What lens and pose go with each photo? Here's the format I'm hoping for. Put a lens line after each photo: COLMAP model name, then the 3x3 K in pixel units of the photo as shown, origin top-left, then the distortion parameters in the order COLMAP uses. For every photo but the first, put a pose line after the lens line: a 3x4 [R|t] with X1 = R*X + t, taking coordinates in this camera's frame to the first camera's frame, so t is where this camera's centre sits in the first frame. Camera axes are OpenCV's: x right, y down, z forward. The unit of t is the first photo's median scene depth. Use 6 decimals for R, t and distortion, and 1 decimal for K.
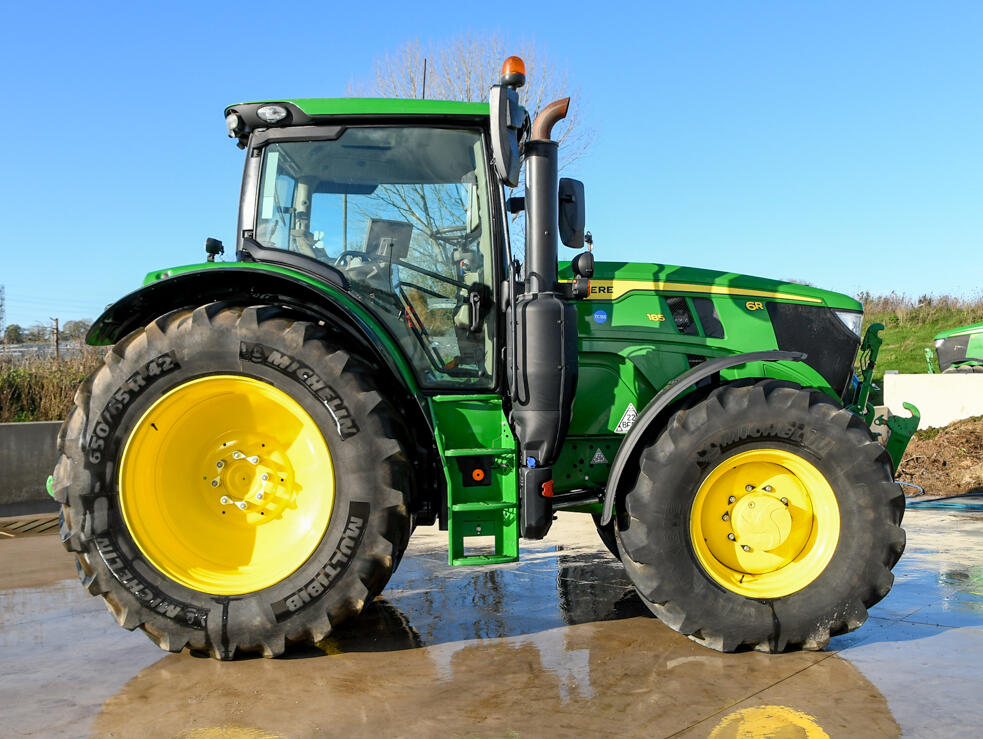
lens RADIAL K [[787.5, 0, 491.5], [0, 787.5, 369.5], [0, 0, 1]] dist [-0.064077, -0.002138]
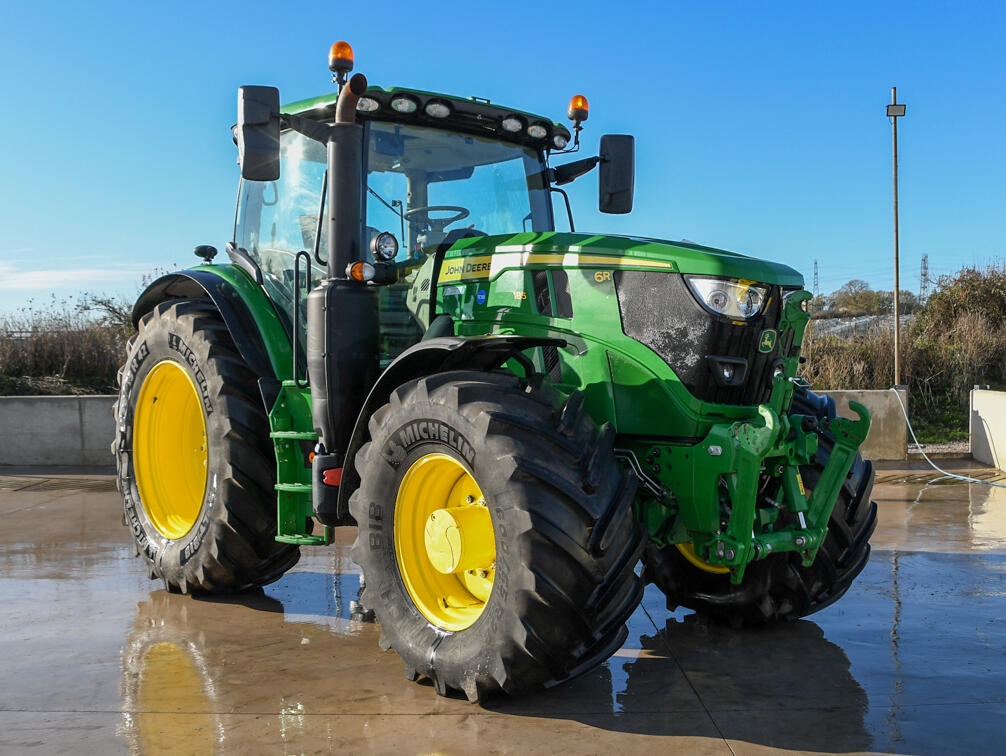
lens RADIAL K [[806.0, 0, 503.0], [0, 806.0, 378.0], [0, 0, 1]] dist [-0.064077, -0.002138]
pose [[0.806674, 0.021337, -0.590611, 0.736851], [0.001167, 0.999289, 0.037695, -0.009074], [0.590995, -0.031097, 0.806076, 0.278079]]
